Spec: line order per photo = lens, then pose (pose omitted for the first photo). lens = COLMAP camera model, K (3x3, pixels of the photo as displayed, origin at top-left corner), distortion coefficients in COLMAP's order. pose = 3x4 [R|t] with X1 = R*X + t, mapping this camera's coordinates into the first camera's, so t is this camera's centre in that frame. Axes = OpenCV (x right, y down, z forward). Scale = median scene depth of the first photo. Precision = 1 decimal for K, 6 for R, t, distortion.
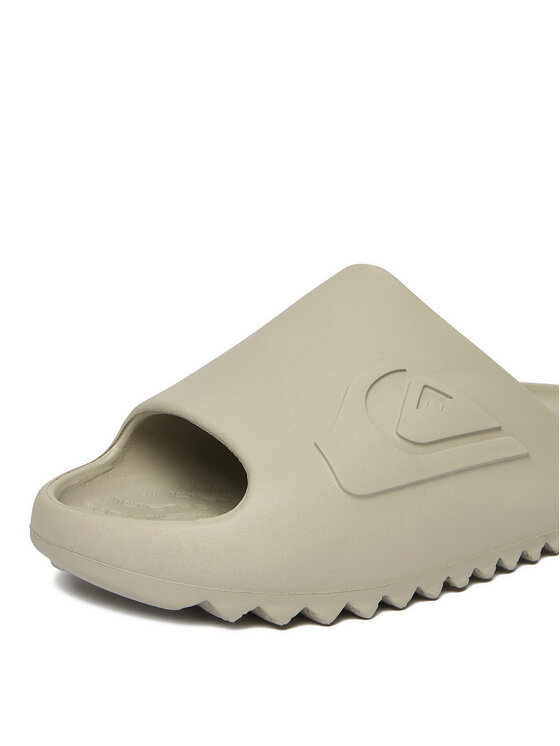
lens RADIAL K [[899.1, 0, 280.0], [0, 899.1, 373.0], [0, 0, 1]] dist [0.837398, 0.001147]
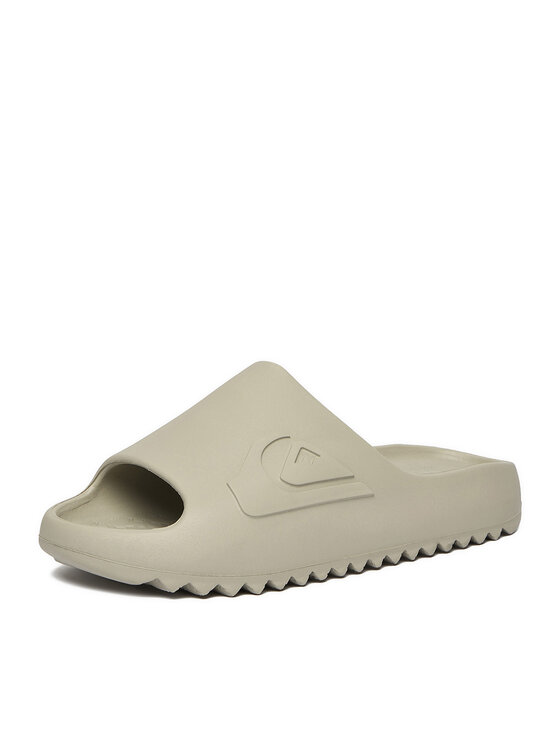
lens RADIAL K [[2193.0, 0, 280.0], [0, 2193.0, 373.0], [0, 0, 1]] dist [1.811864, 0.057450]
pose [[0.999718, 0.021213, 0.010699, 0.079041], [-0.021164, 0.999765, -0.004707, -0.091849], [-0.010797, 0.004479, 0.999932, -2.640341]]
